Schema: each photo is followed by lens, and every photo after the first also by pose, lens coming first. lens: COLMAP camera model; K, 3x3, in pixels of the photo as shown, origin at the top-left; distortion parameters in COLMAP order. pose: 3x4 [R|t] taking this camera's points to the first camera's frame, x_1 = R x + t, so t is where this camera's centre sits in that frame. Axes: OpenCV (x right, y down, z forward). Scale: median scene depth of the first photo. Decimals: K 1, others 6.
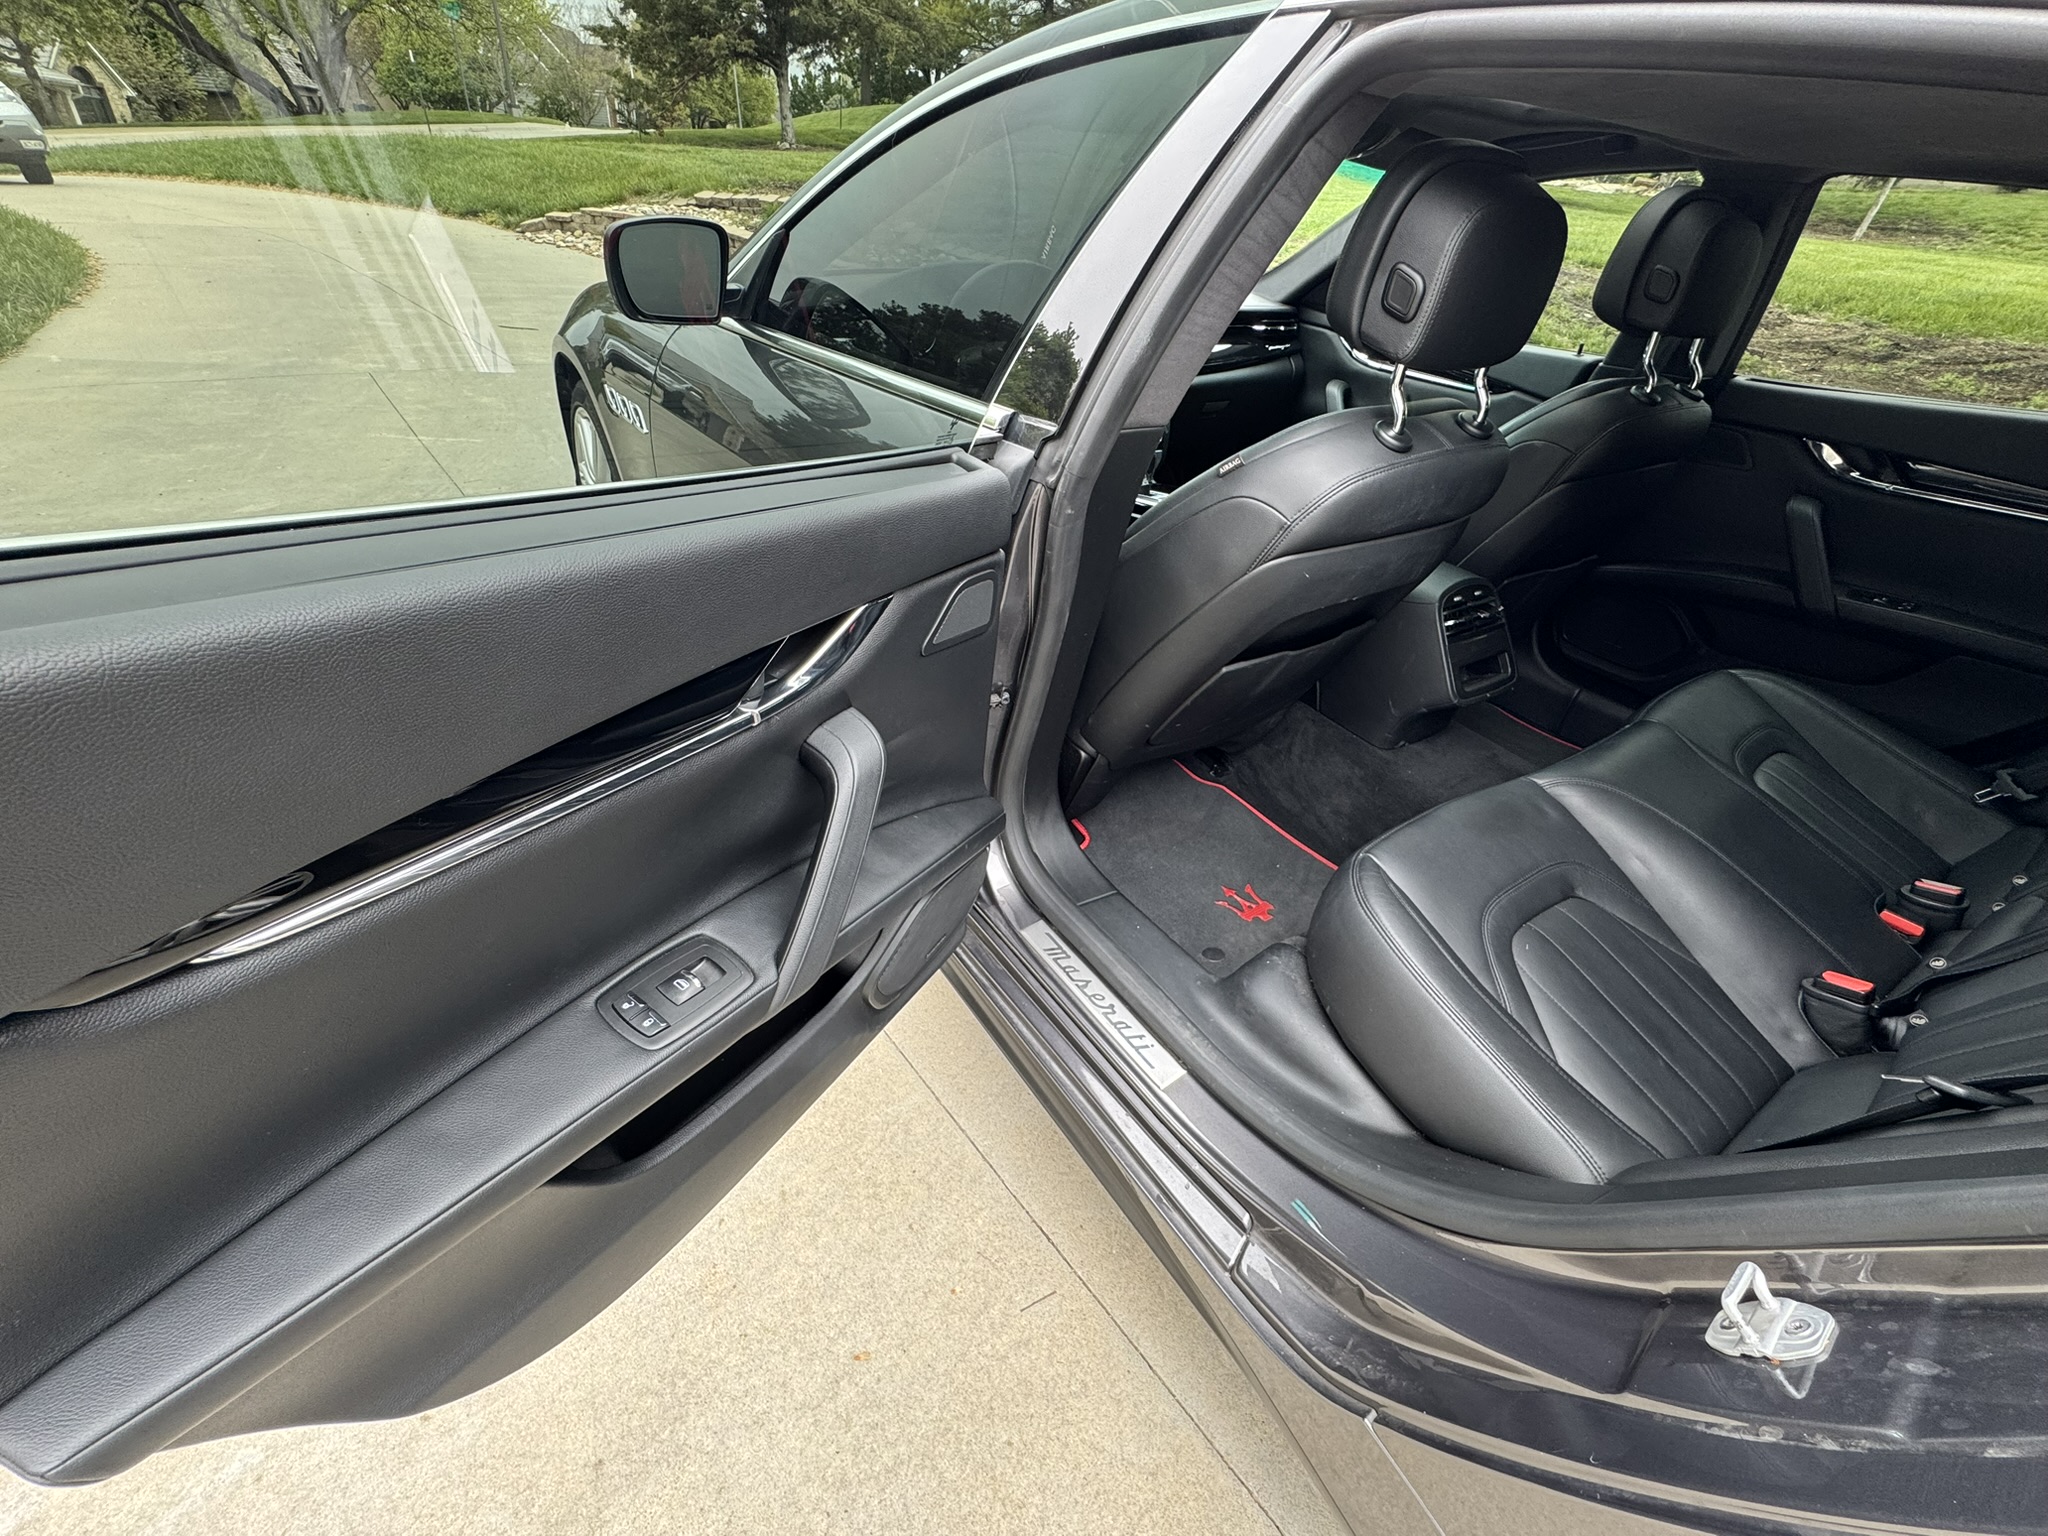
lens RADIAL K [[874.2, 0, 1024.0], [0, 874.2, 768.0], [0, 0, 1]] dist [-0.000552, -0.000374]
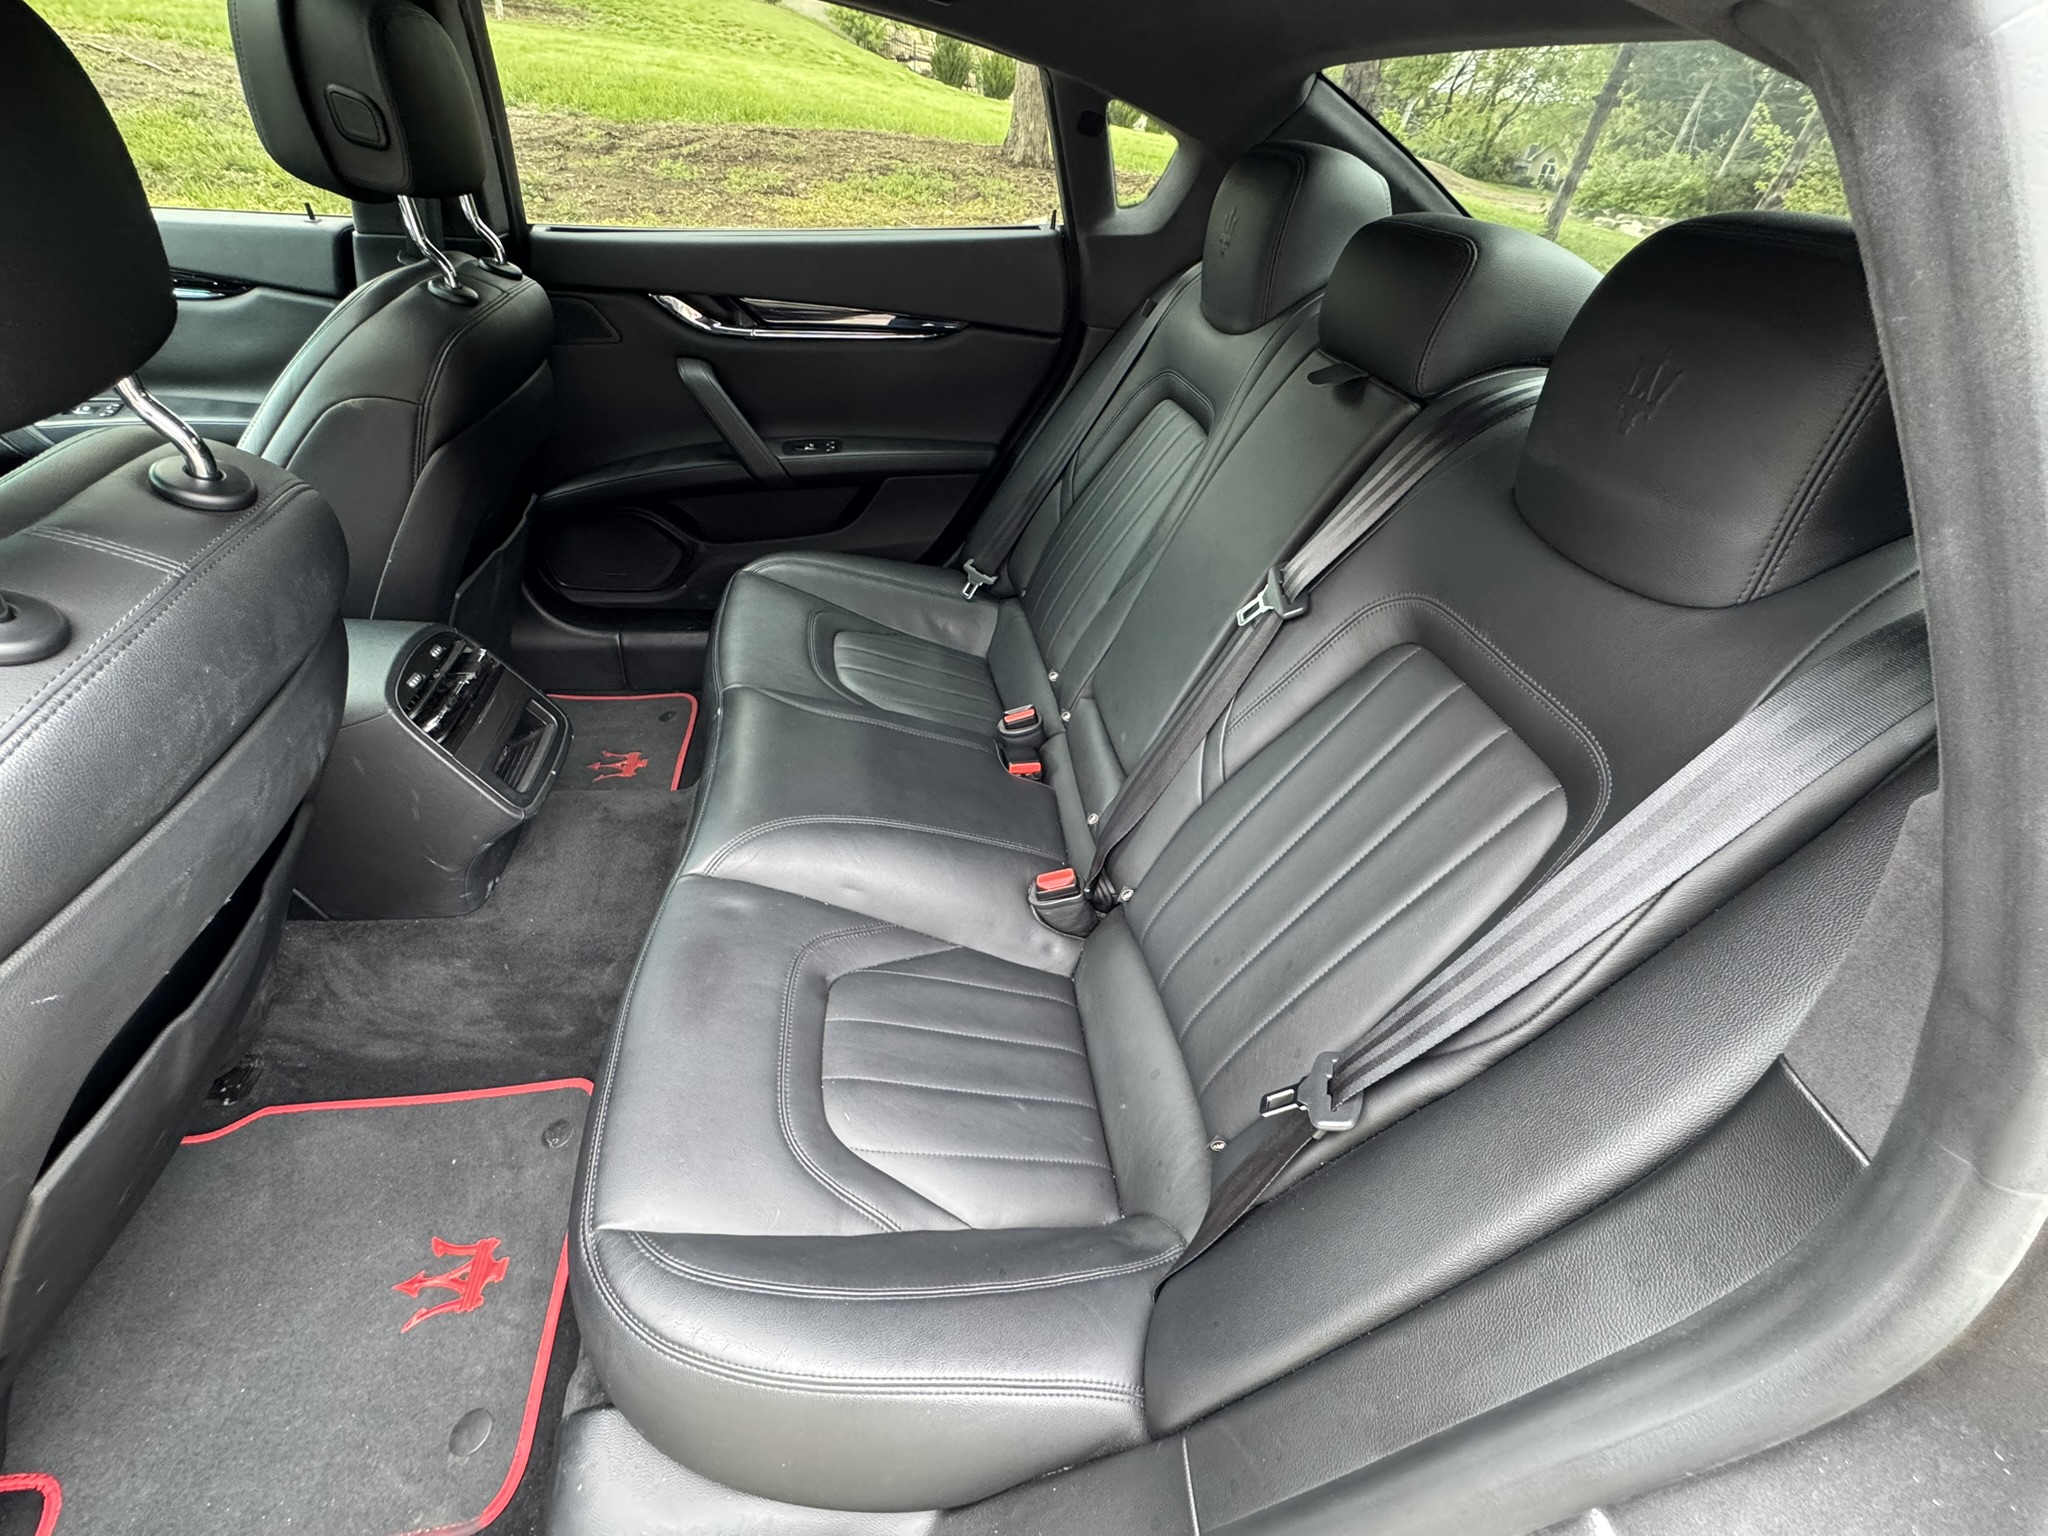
lens RADIAL K [[874.2, 0, 1024.0], [0, 874.2, 768.0], [0, 0, 1]] dist [-0.000552, -0.000374]
pose [[0.443665, -0.574598, 0.687748, 0.221751], [0.451751, 0.806170, 0.382113, -0.185012], [-0.774004, 0.141161, 0.617245, 0.280192]]
